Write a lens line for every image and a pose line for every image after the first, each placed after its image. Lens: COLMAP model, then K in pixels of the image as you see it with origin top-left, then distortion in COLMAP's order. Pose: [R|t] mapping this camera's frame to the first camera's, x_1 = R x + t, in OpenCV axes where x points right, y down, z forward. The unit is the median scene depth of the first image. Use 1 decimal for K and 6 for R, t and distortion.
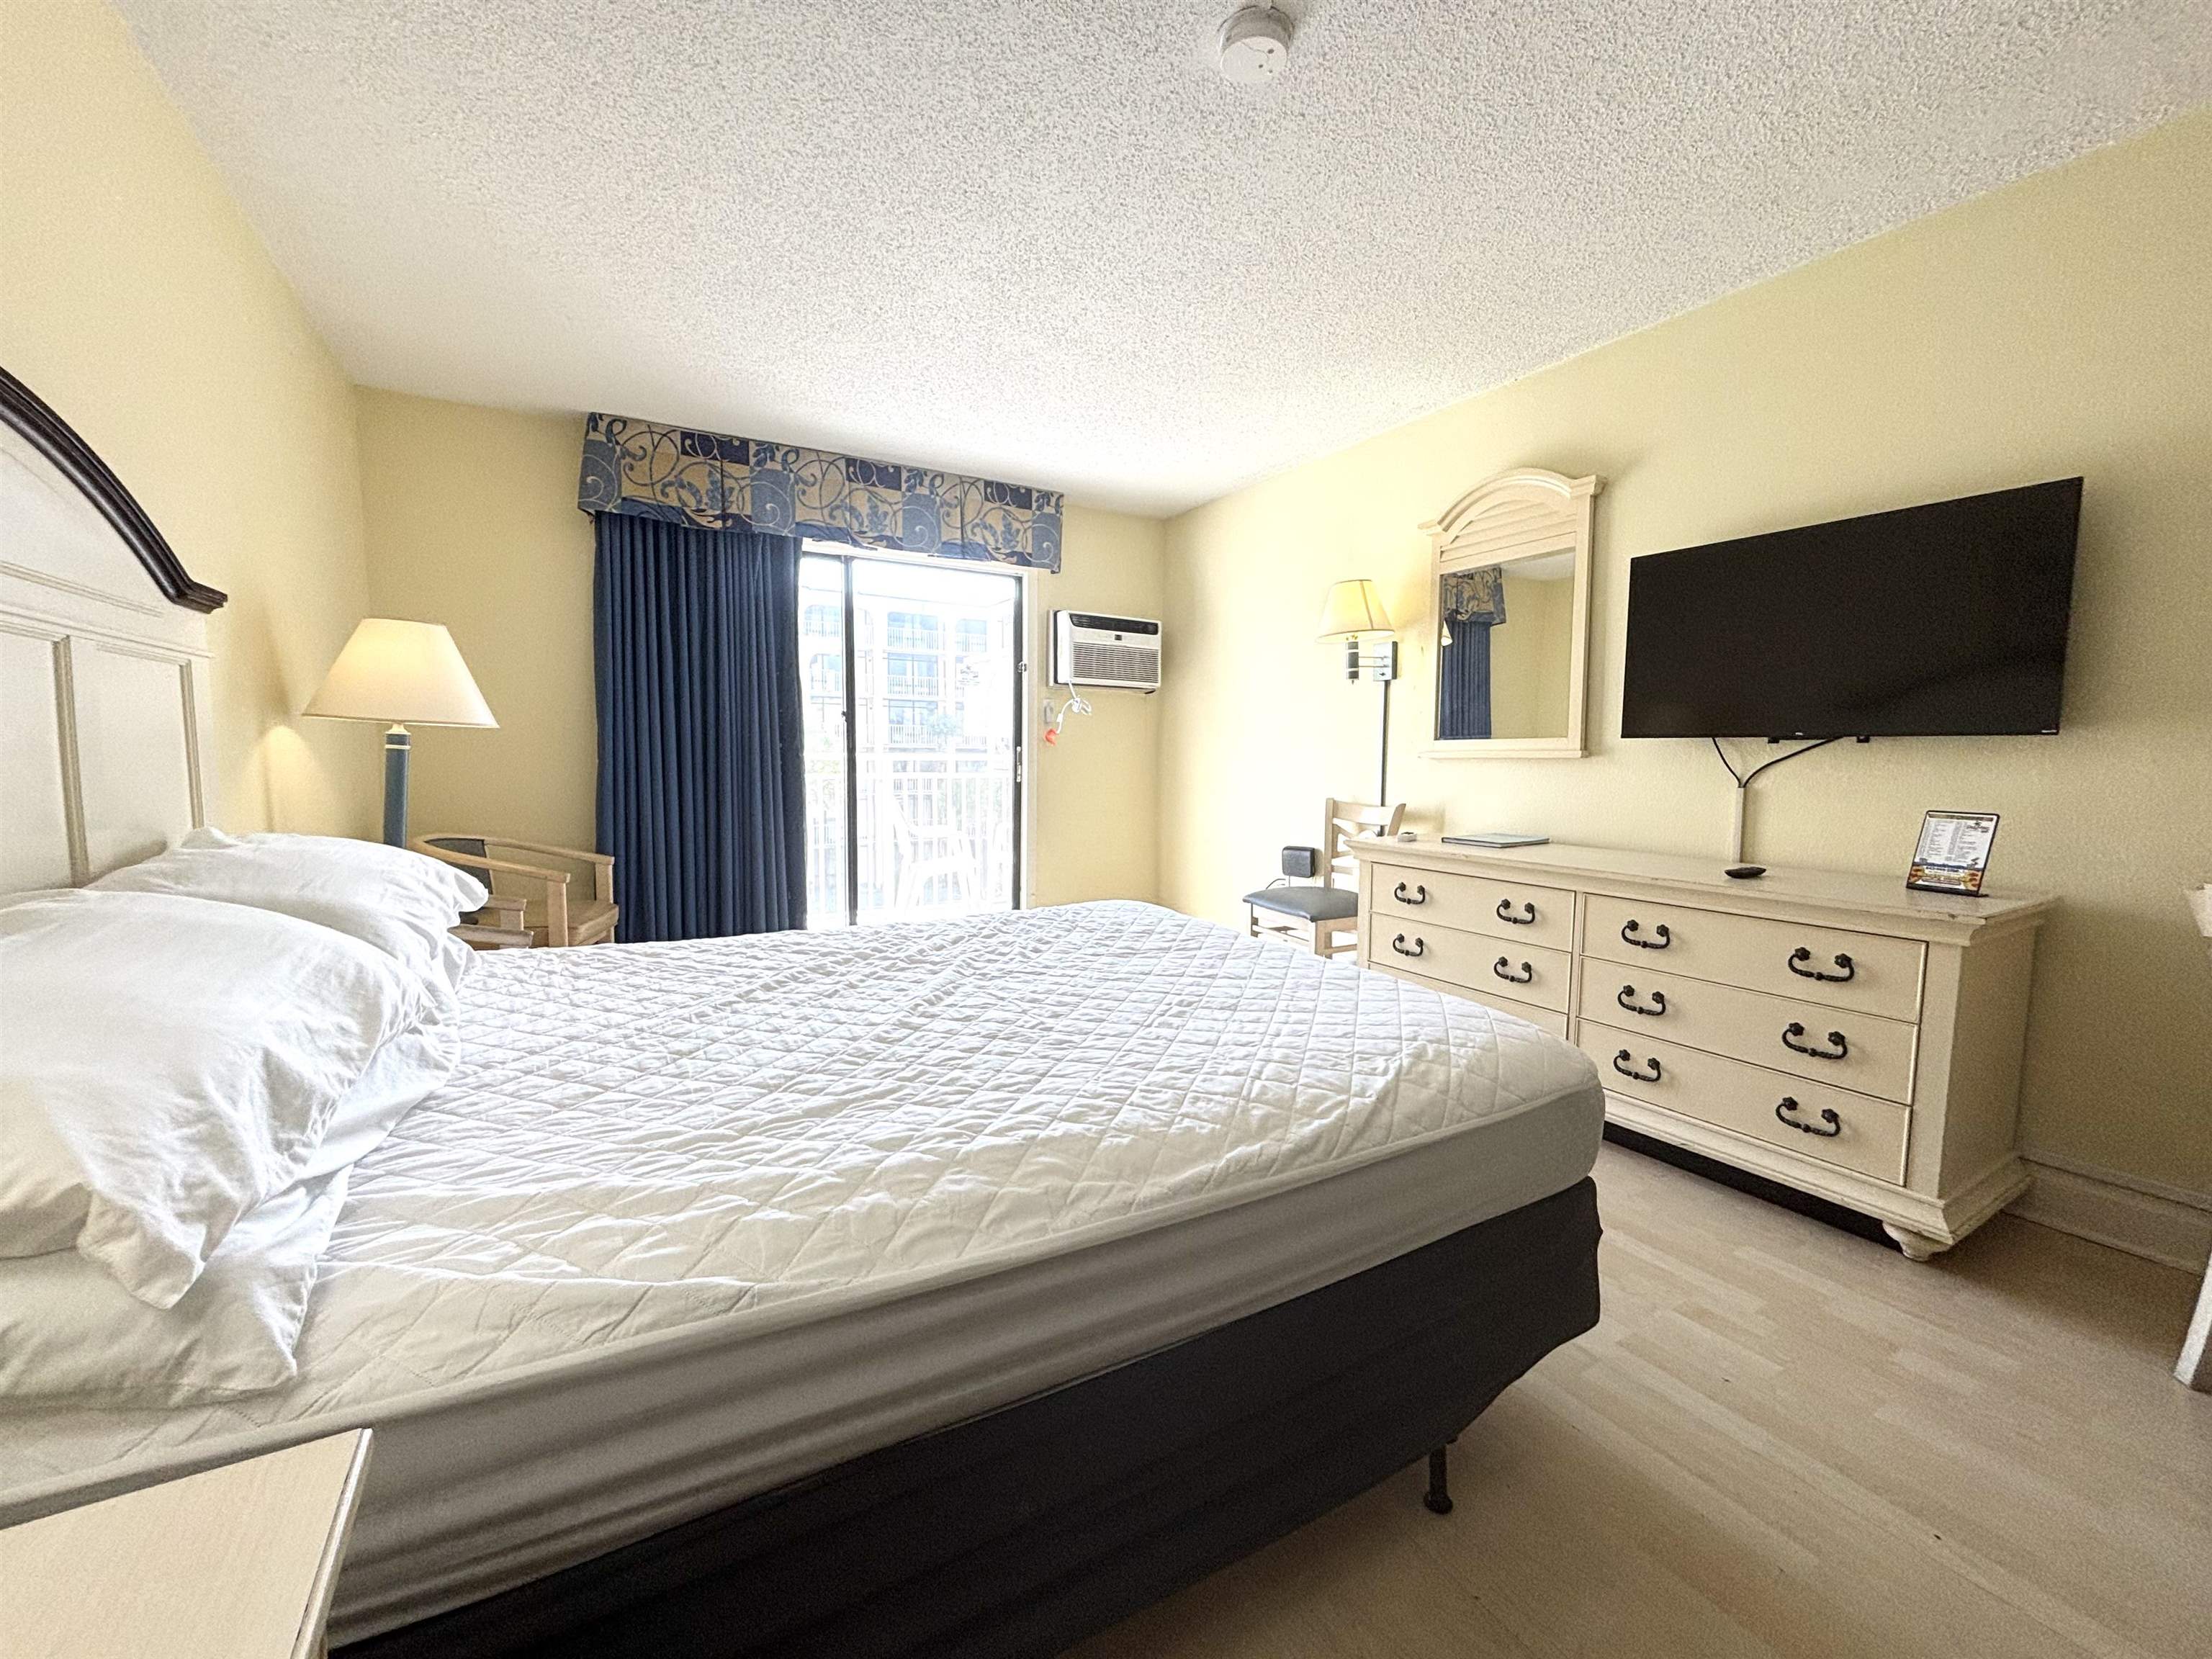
lens RADIAL K [[886.9, 0, 1102.9], [0, 886.9, 837.3], [0, 0, 1]] dist [0.005645, -0.002954]
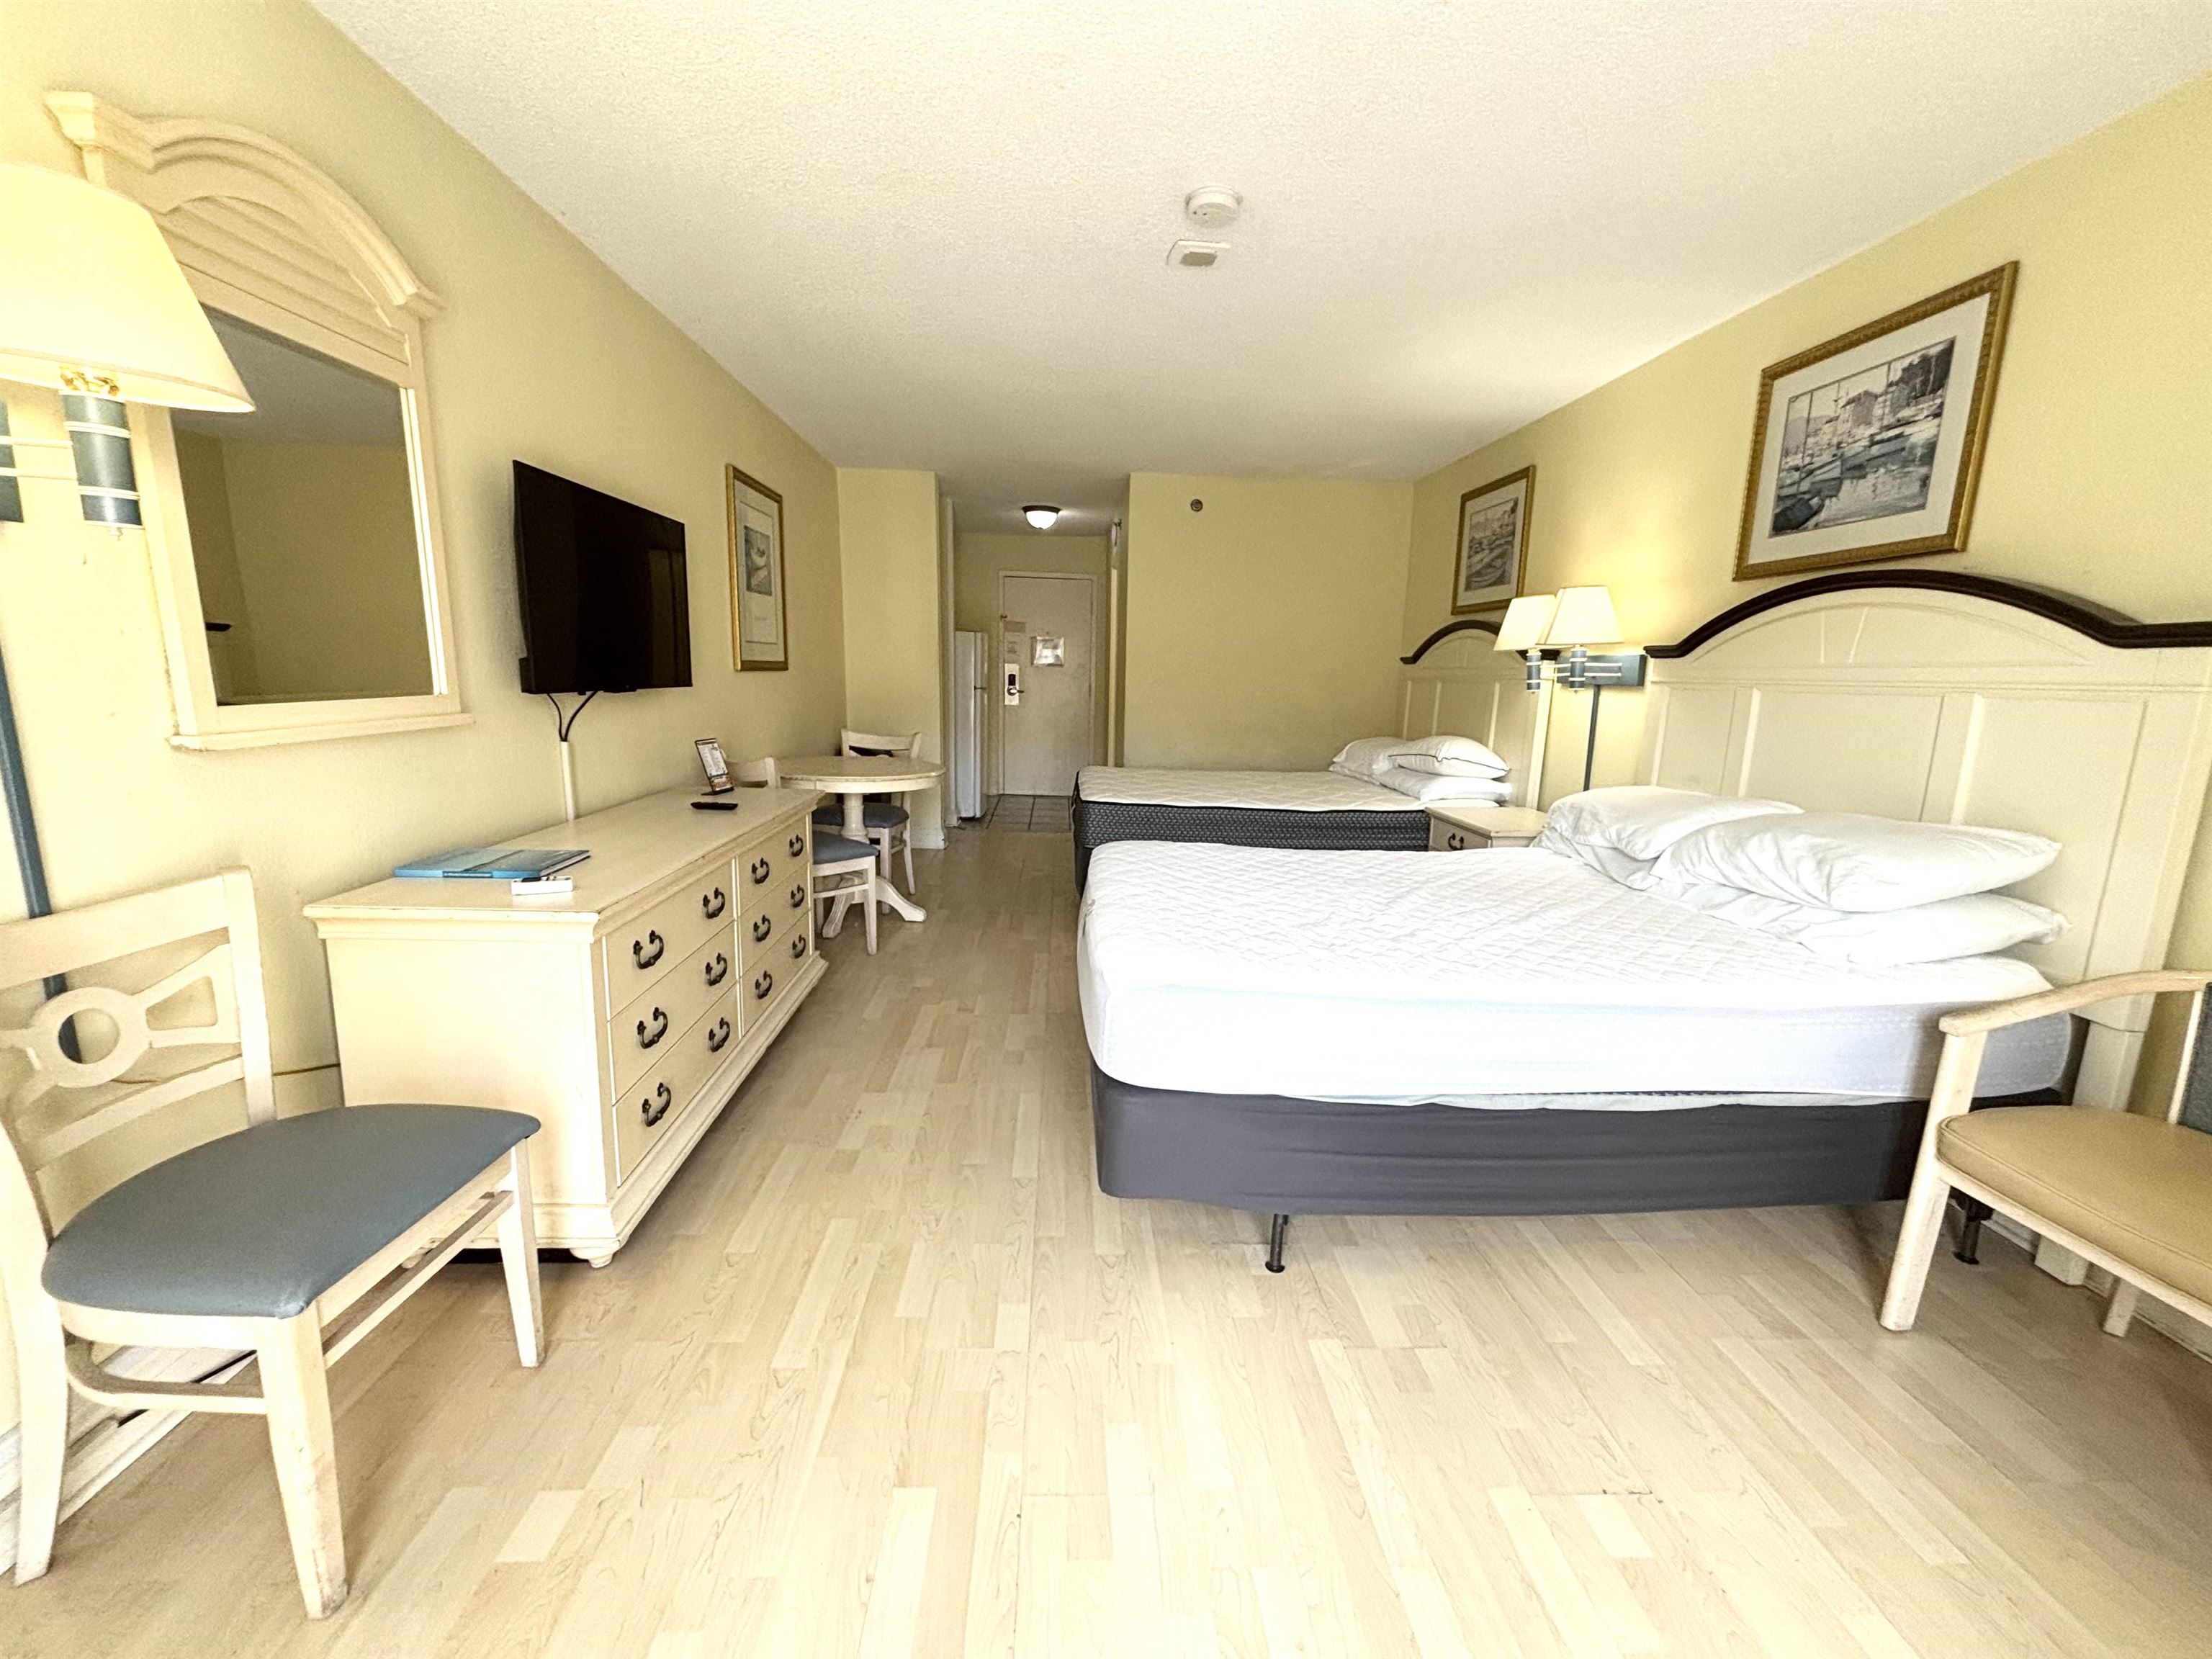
lens RADIAL K [[889.2, 0, 1105.3], [0, 889.2, 828.8], [0, 0, 1]] dist [0.000318, 0.000367]
pose [[-0.886896, -0.111797, 0.448238, -0.169246], [0.010951, 0.964916, 0.262331, -0.140319], [-0.461840, 0.237569, -0.854556, 1.043007]]
